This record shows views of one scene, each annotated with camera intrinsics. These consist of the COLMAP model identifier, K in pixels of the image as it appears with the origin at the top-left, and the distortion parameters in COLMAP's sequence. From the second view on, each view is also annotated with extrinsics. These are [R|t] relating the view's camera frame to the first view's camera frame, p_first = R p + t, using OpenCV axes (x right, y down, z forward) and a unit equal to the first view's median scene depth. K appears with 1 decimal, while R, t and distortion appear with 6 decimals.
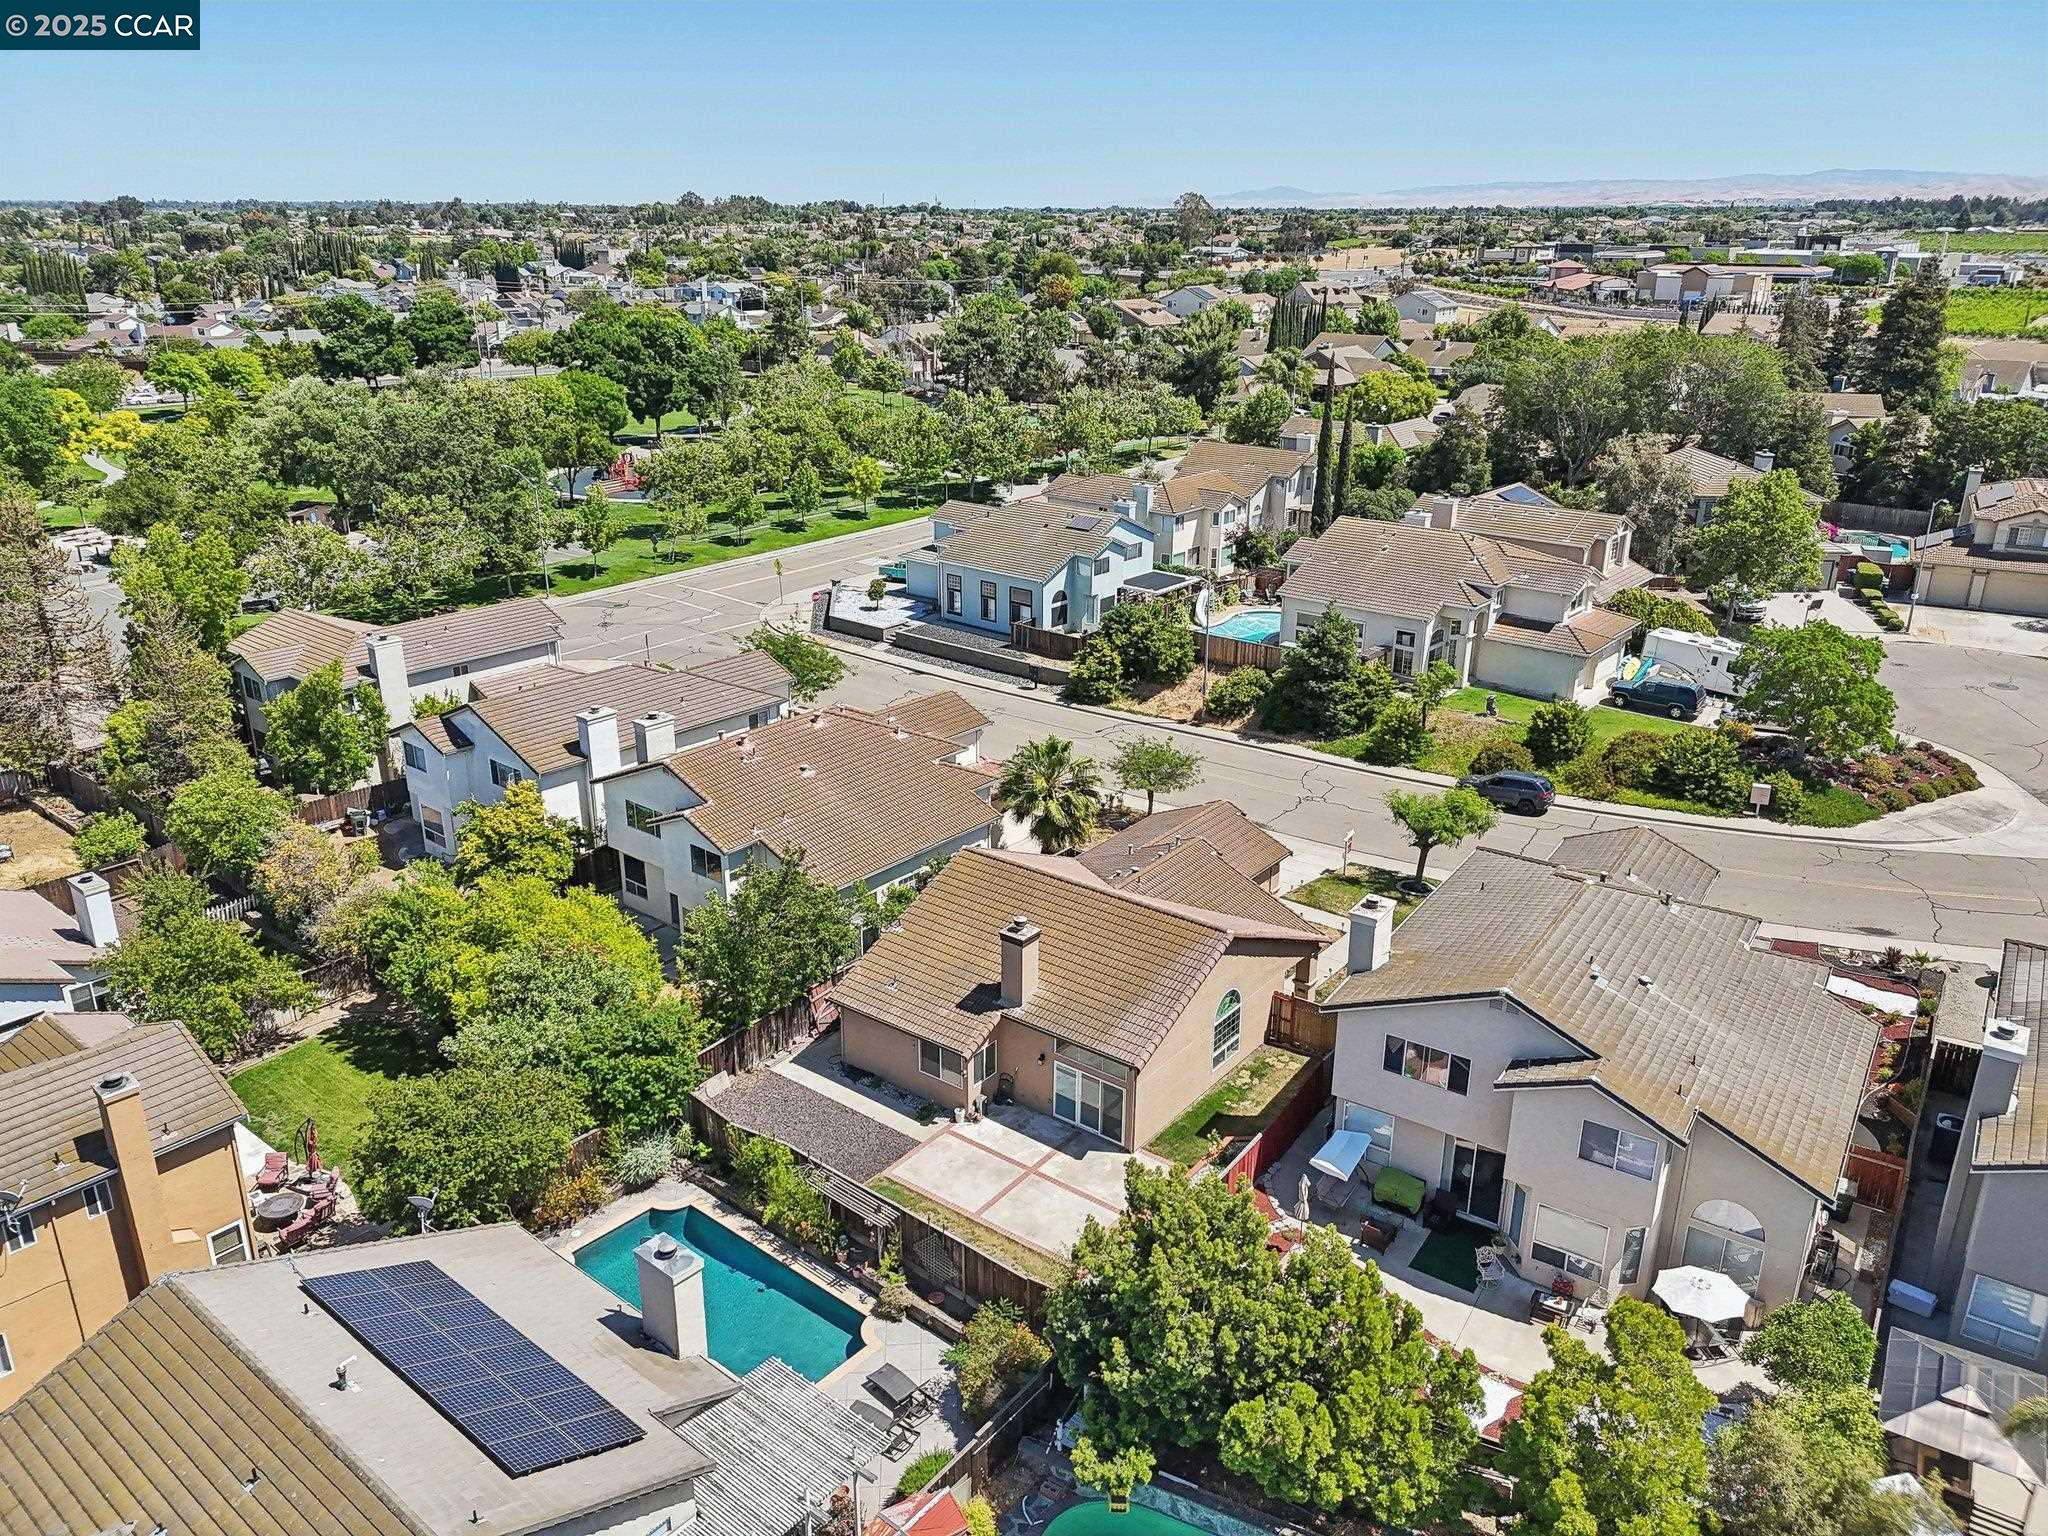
lens RADIAL K [[1507.2, 0, 1024.0], [0, 1507.2, 768.0], [0, 0, 1]] dist [0.088962, -0.107326]
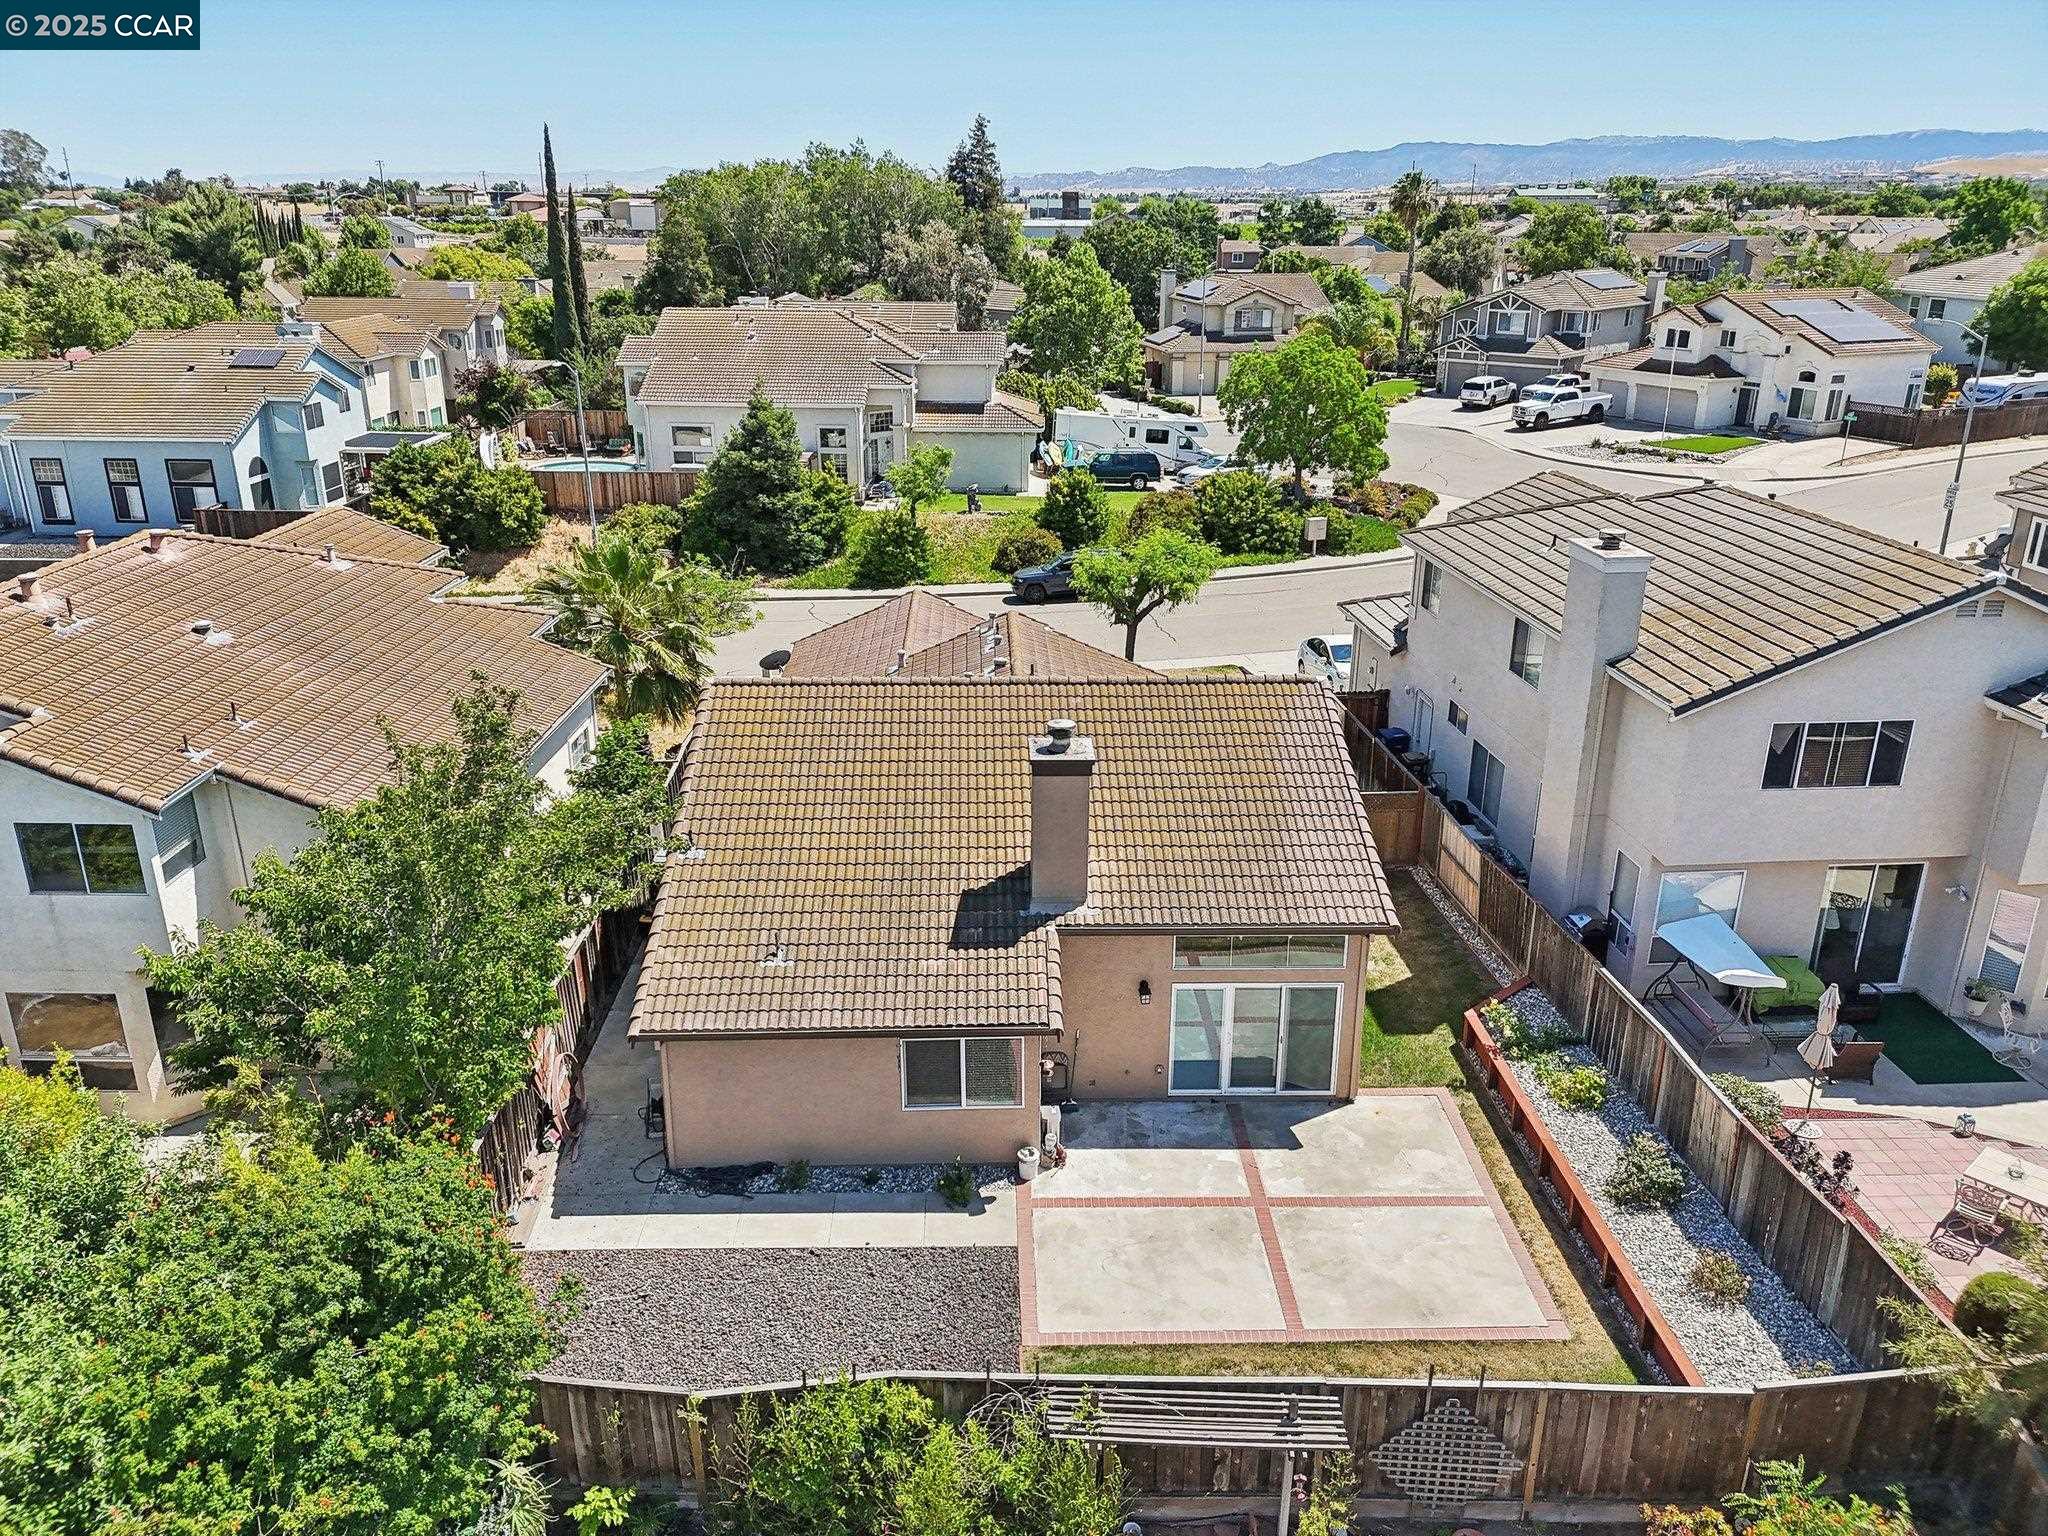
lens RADIAL K [[1507.2, 0, 1024.0], [0, 1507.2, 768.0], [0, 0, 1]] dist [0.088962, -0.107326]
pose [[0.777486, -0.219234, 0.589451, -0.167560], [0.218401, 0.973062, 0.073839, 0.043301], [-0.589760, 0.071329, 0.804422, 0.352454]]
